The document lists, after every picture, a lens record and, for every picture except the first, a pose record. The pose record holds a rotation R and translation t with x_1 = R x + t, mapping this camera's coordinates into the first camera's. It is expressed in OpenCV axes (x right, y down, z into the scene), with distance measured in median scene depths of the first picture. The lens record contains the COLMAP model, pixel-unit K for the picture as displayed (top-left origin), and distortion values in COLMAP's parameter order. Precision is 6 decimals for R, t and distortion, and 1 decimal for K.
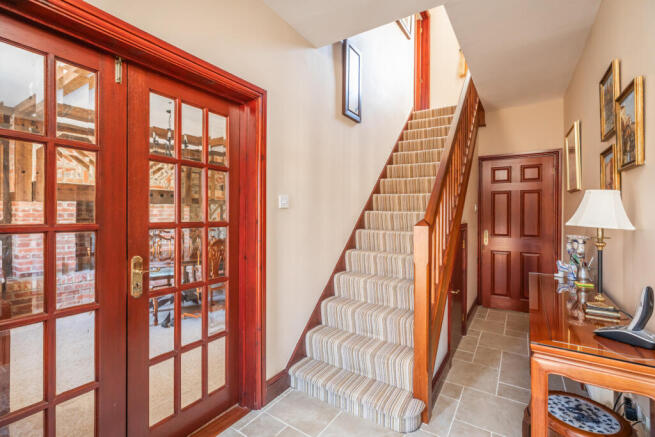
lens RADIAL K [[297.3, 0, 330.4], [0, 297.3, 215.7], [0, 0, 1]] dist [0.002751, 0.000408]
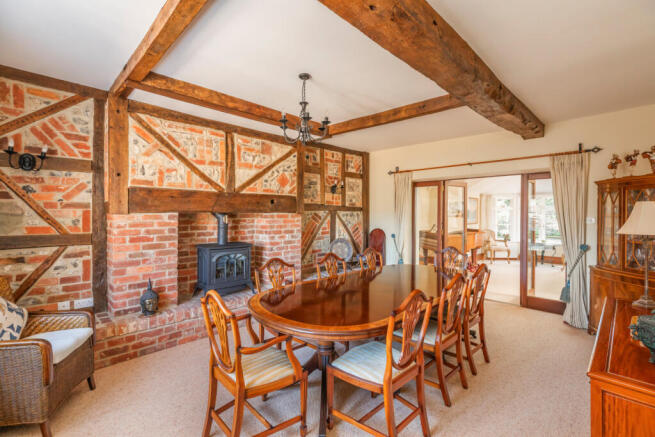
lens RADIAL K [[297.3, 0, 325.7], [0, 297.3, 216.5], [0, 0, 1]] dist [0.002751, 0.000408]
pose [[0.973570, 0.000729, -0.228386, -0.348016], [0.000060, 0.999994, 0.003448, -0.044183], [0.228388, -0.003371, 0.973564, 0.386255]]
